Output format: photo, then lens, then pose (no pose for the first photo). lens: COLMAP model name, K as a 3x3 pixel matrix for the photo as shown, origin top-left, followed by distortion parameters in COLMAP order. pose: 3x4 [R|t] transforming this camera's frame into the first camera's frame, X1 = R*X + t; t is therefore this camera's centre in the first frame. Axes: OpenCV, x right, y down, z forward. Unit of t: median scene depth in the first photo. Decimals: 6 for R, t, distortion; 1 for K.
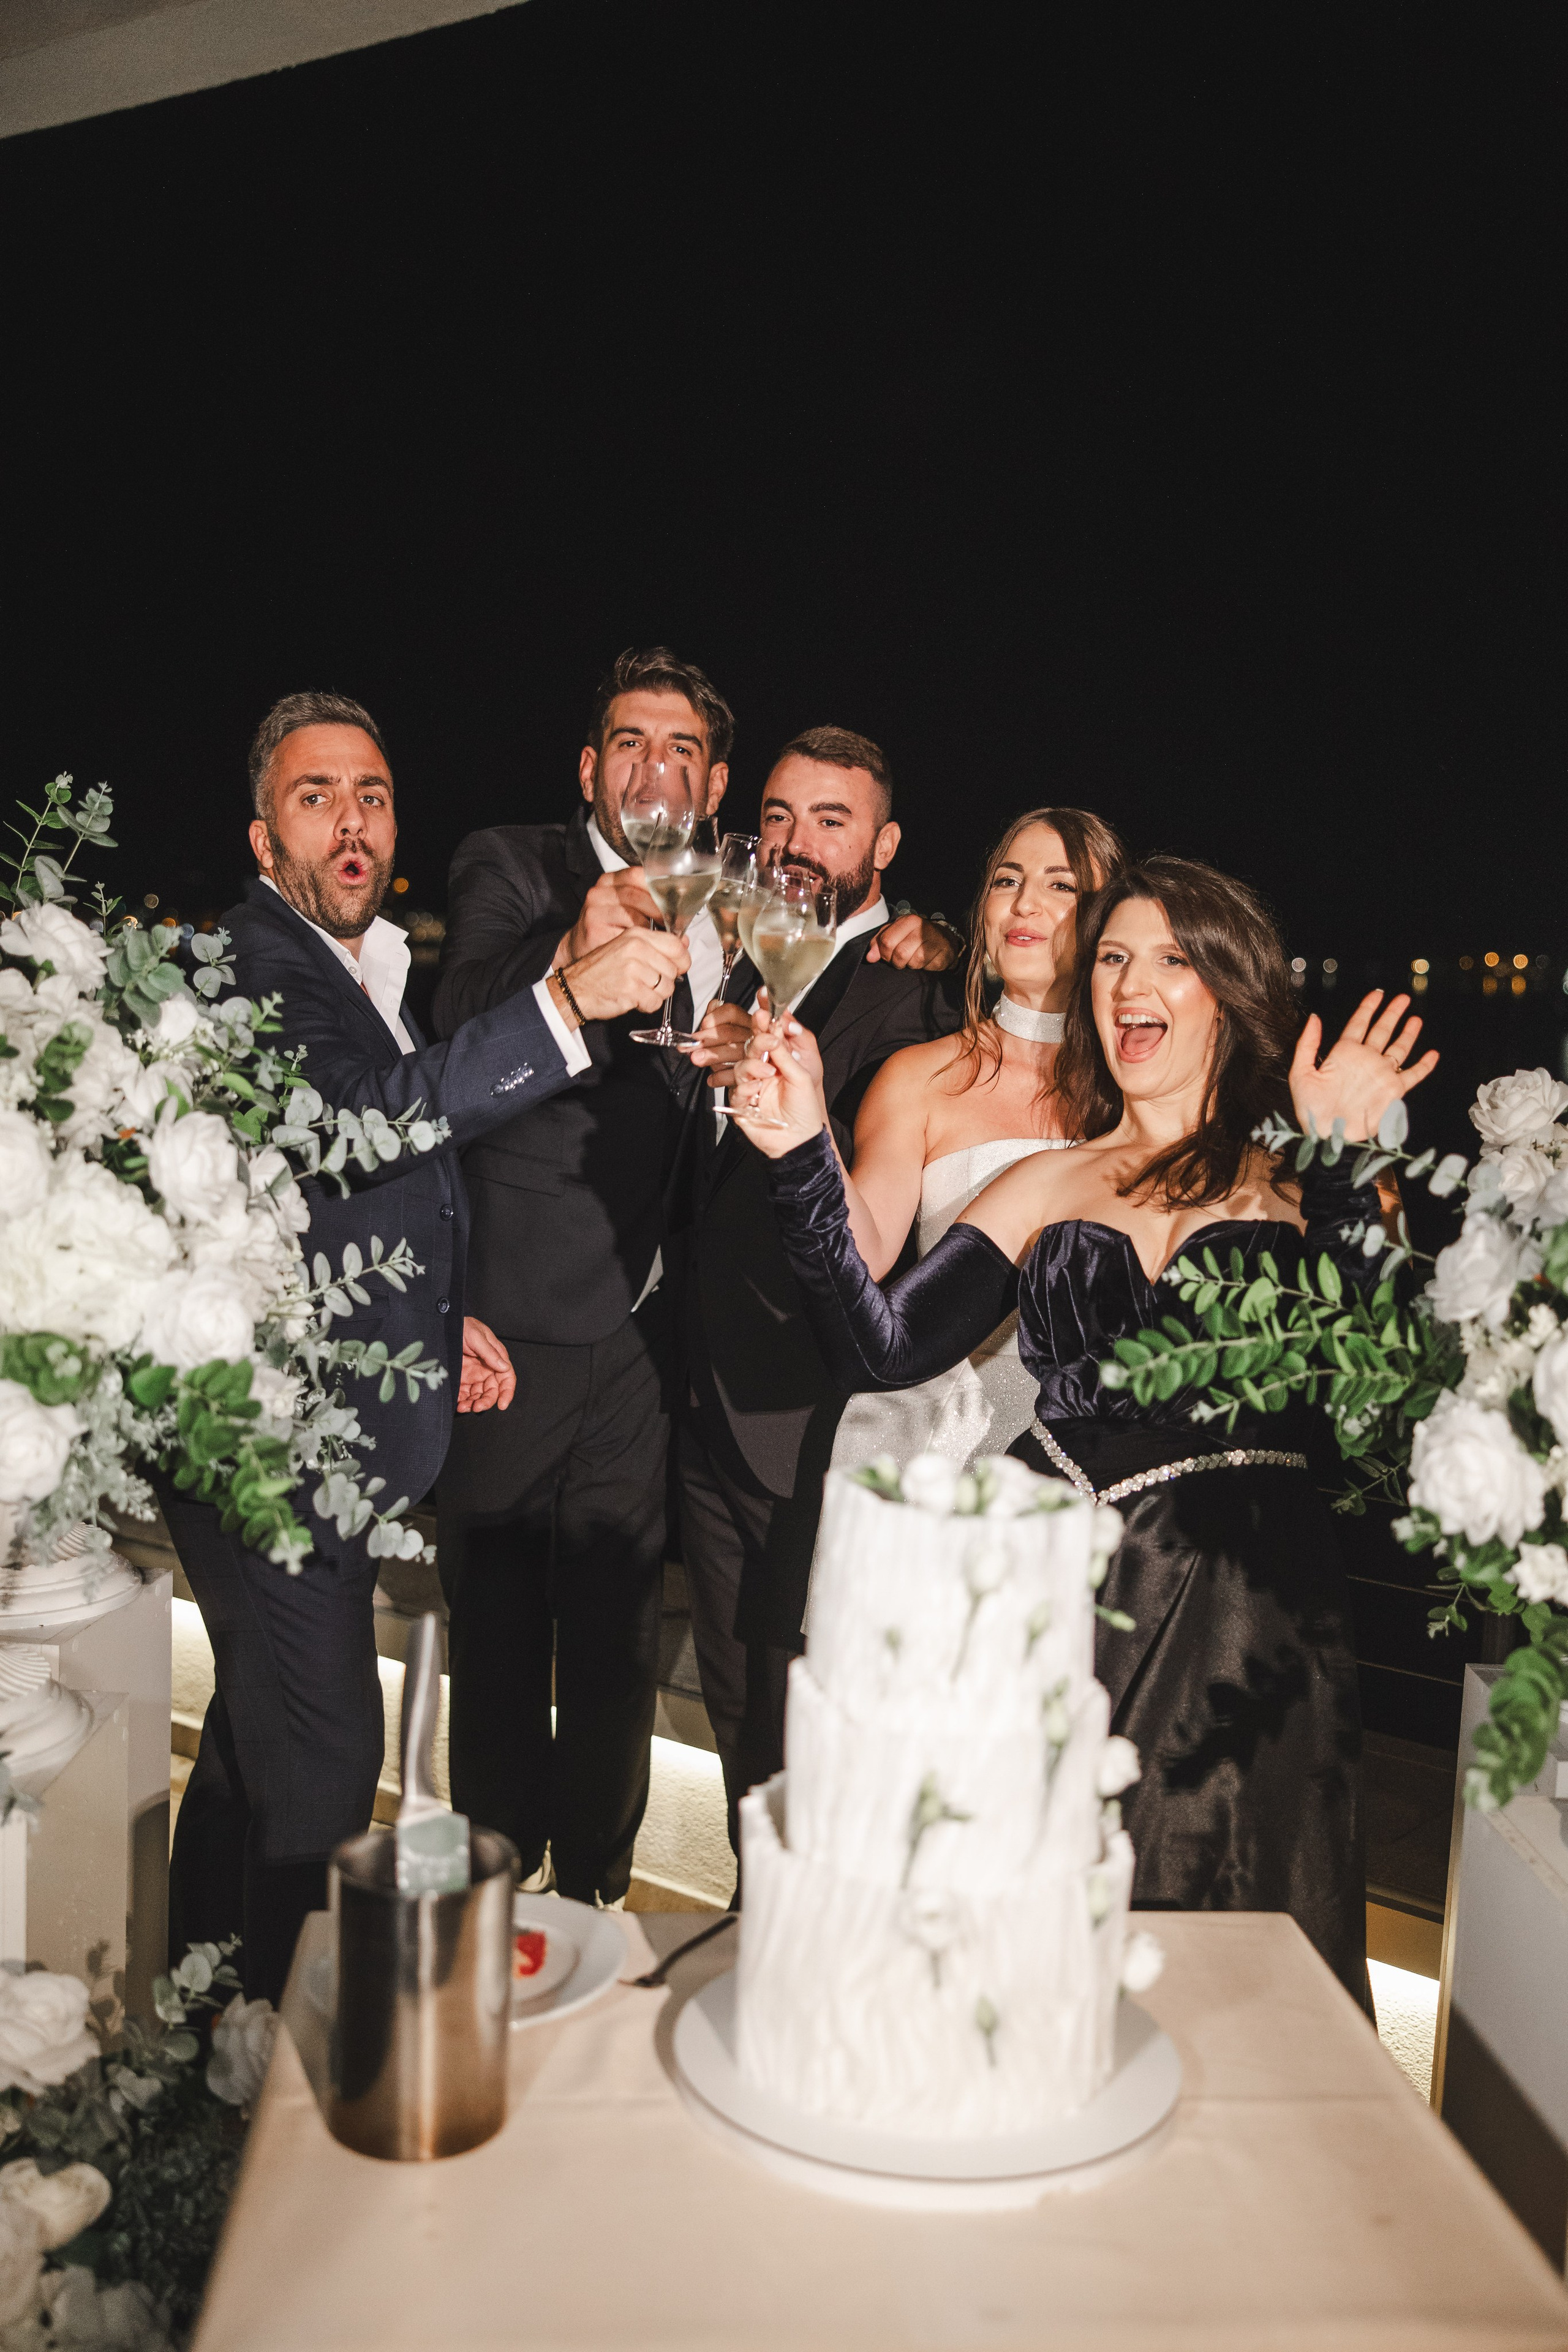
lens RADIAL K [[2382.7, 0, 788.7], [0, 2382.7, 1200.0], [0, 0, 1]] dist [0.005777, 0.012024]
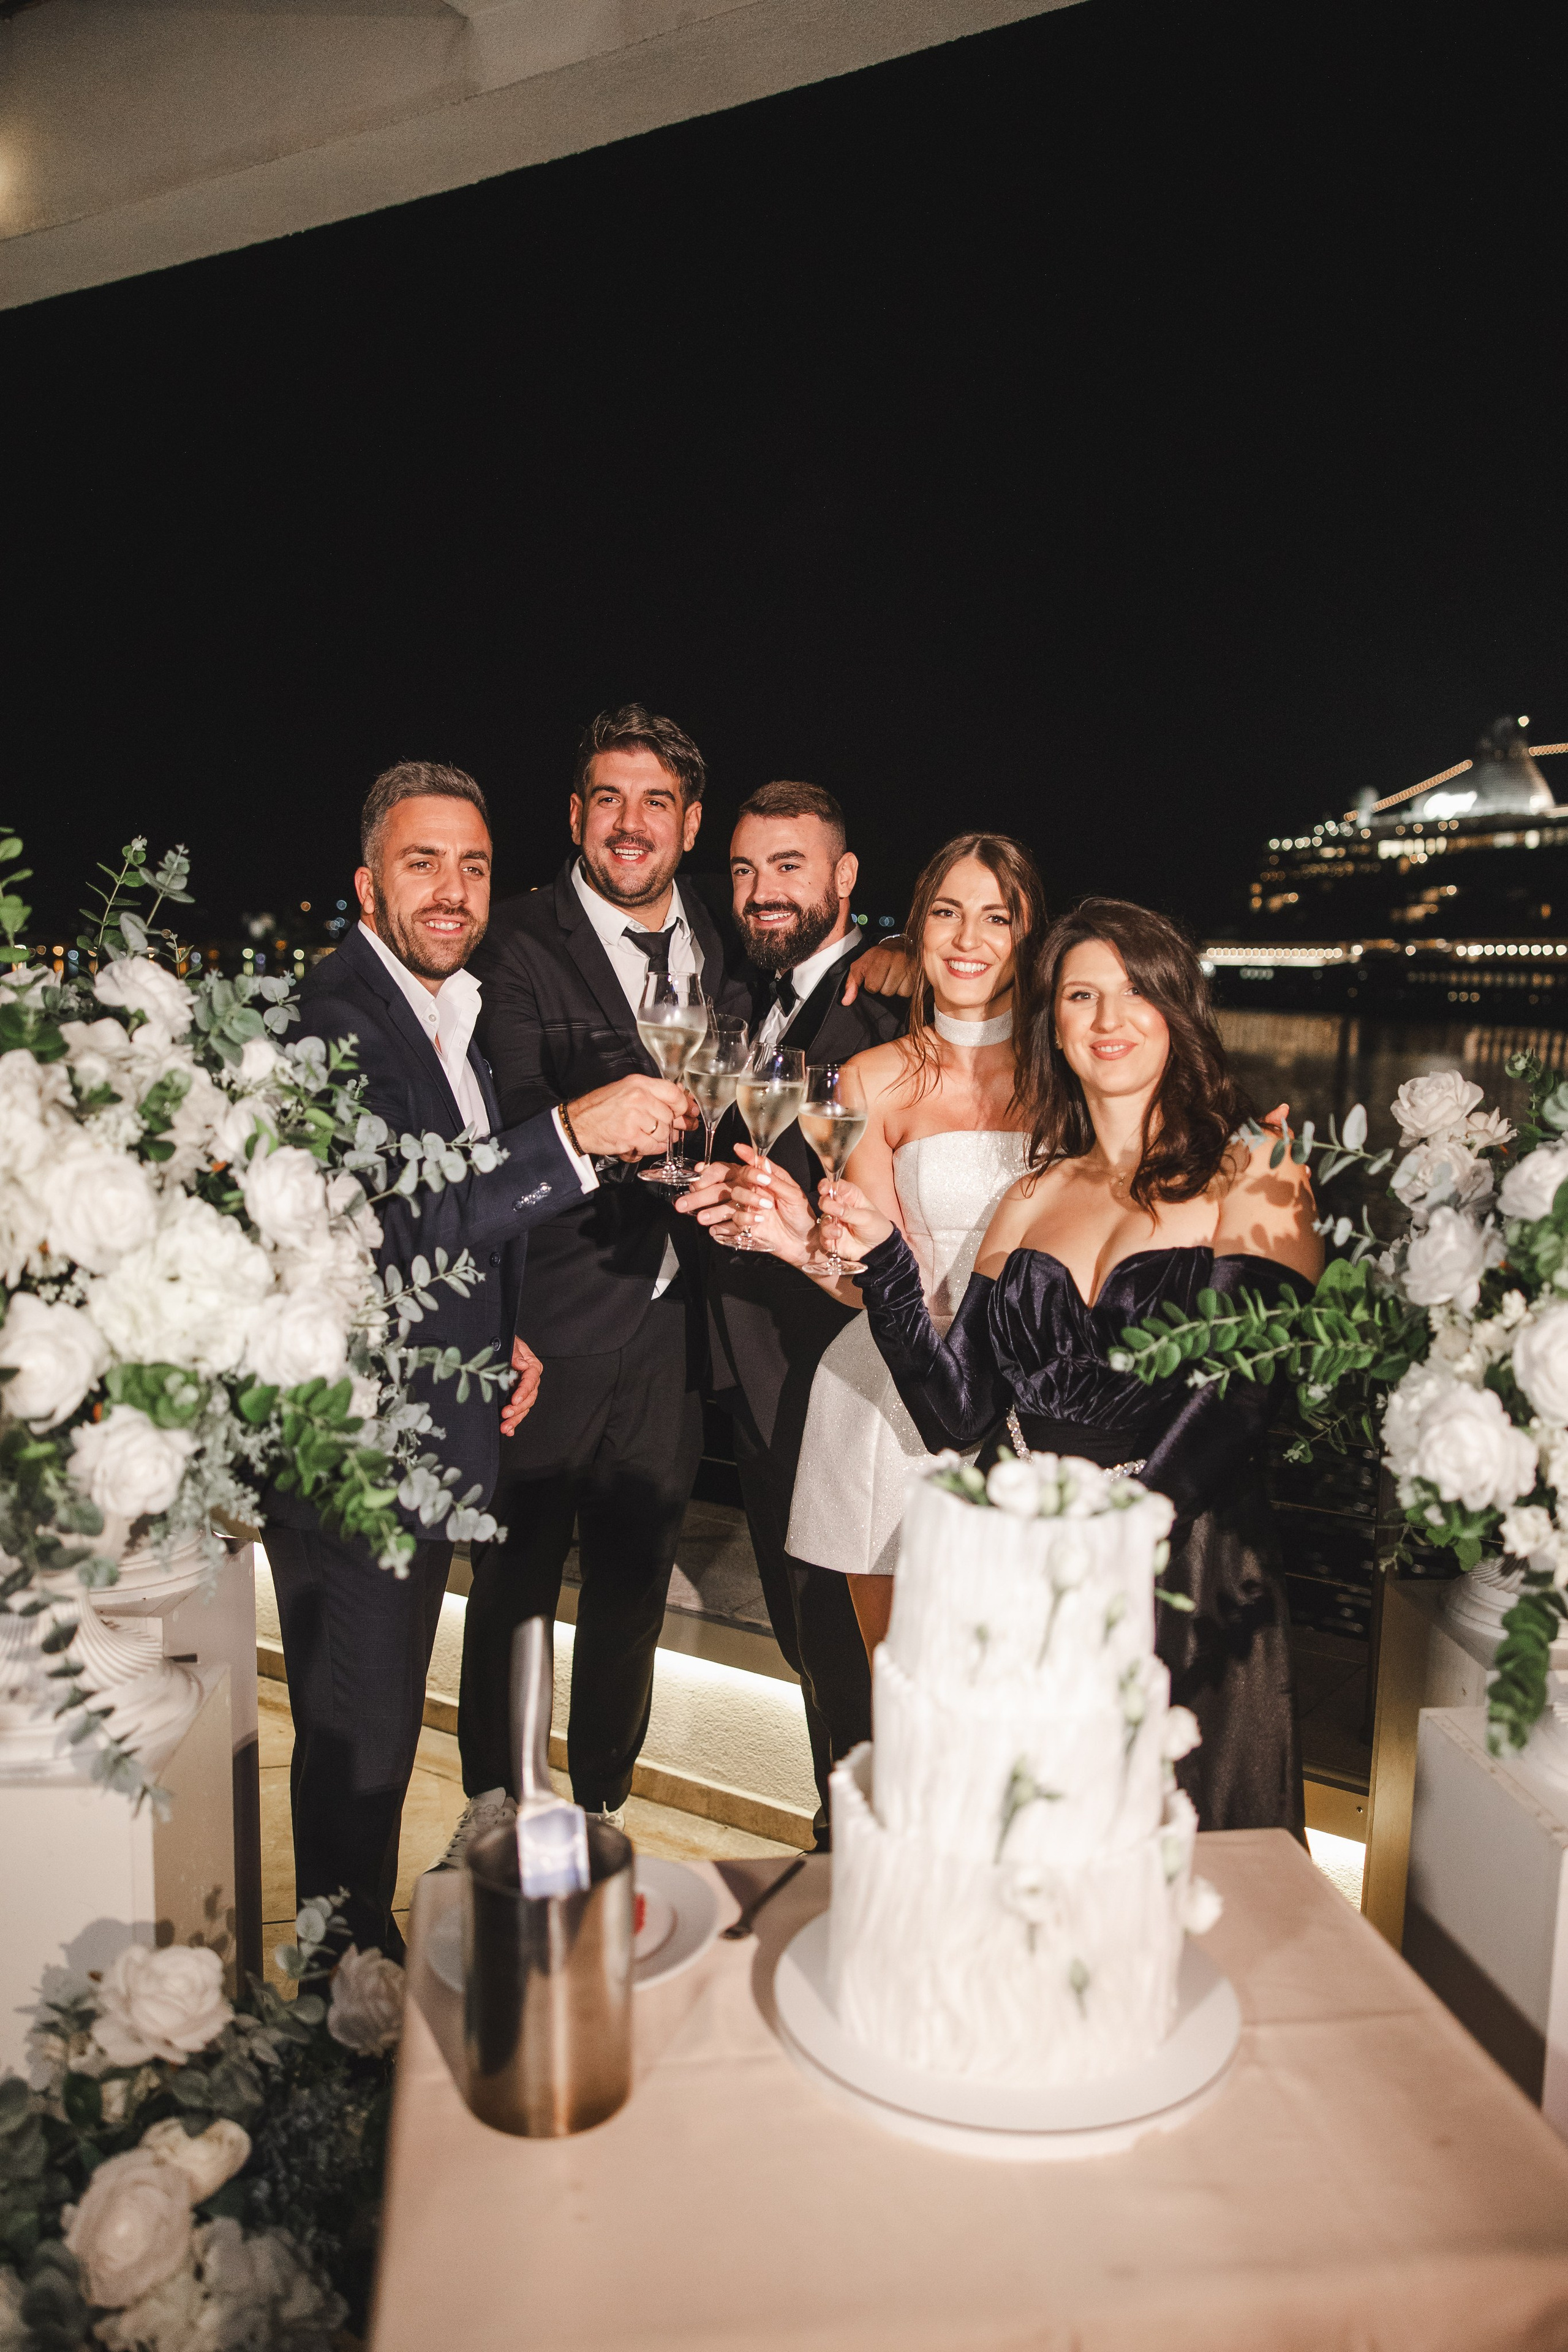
lens RADIAL K [[1903.0, 0, 784.6], [0, 1903.0, 1182.4], [0, 0, 1]] dist [-0.046660, 0.046048]
pose [[0.998212, -0.027782, 0.052916, -0.068489], [0.027120, 0.999545, 0.013177, -0.026390], [-0.053258, -0.011719, 0.998512, 0.123886]]
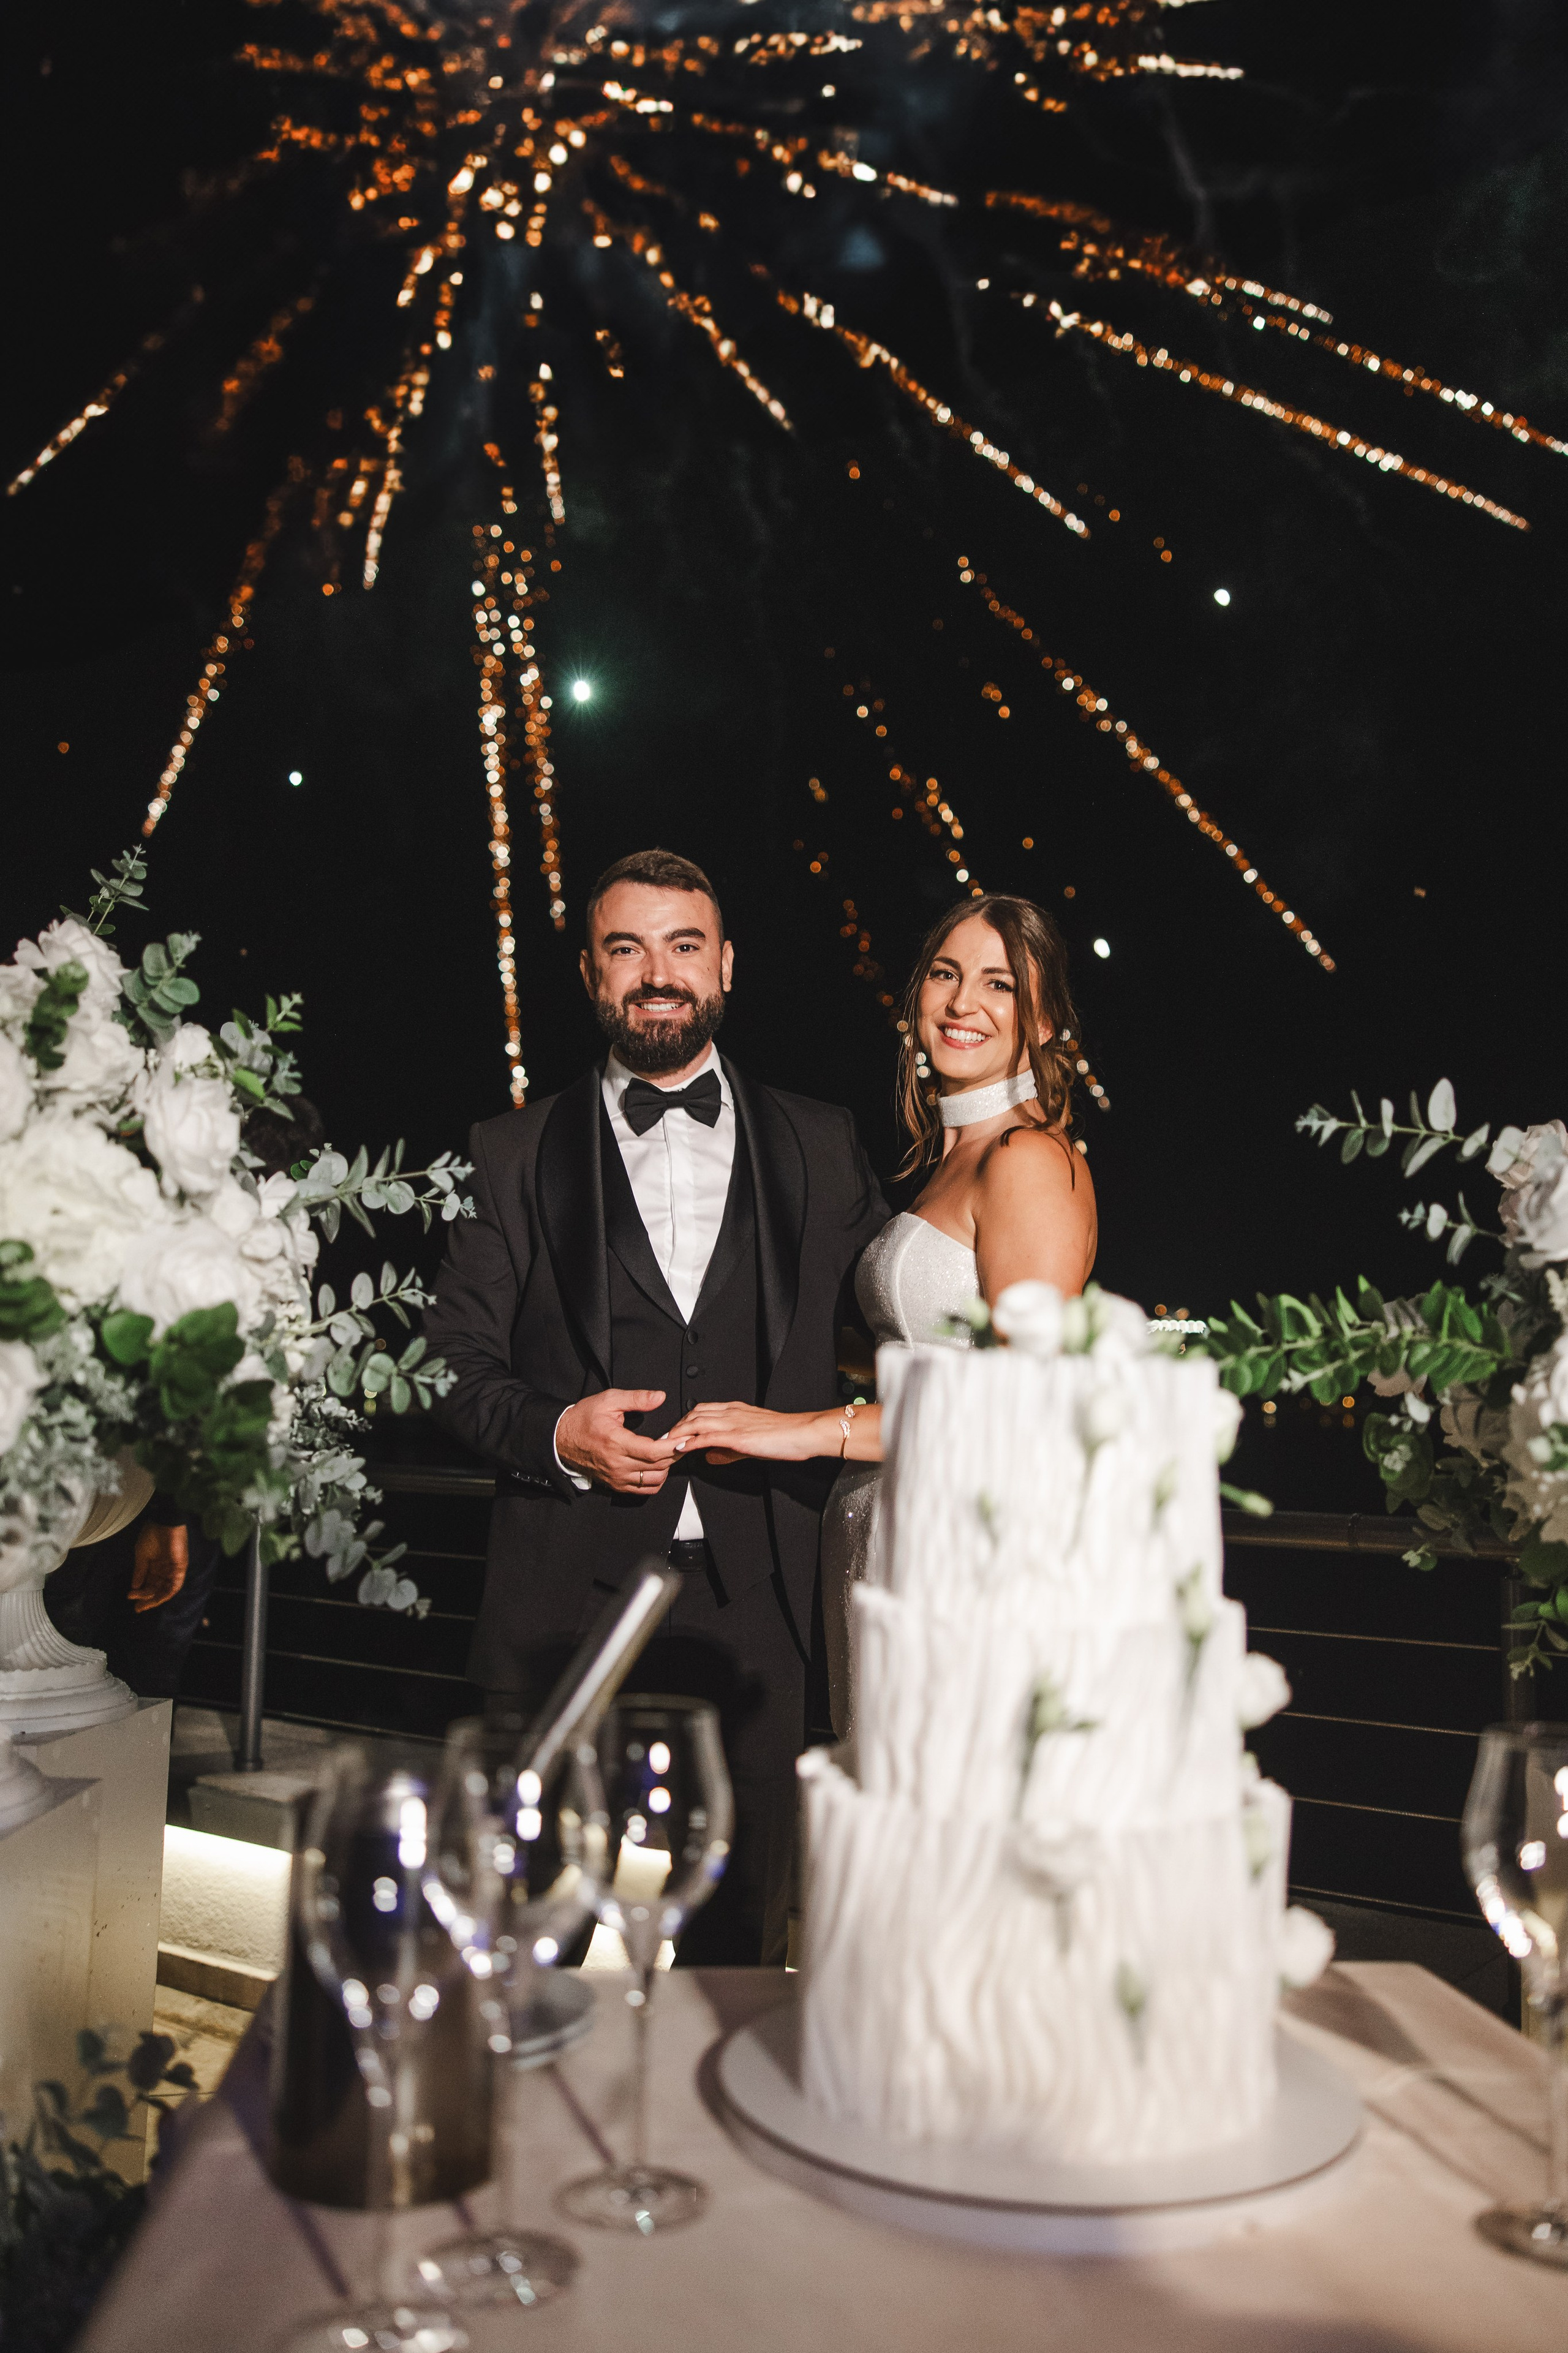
lens RADIAL K [[1906.7, 0, 799.4], [0, 1906.7, 1174.6], [0, 0, 1]] dist [-0.034013, 0.009510]
pose [[0.999644, -0.009752, 0.024840, -0.029430], [0.015274, 0.972374, -0.232929, 0.181116], [-0.021883, 0.233226, 0.972176, 0.274454]]
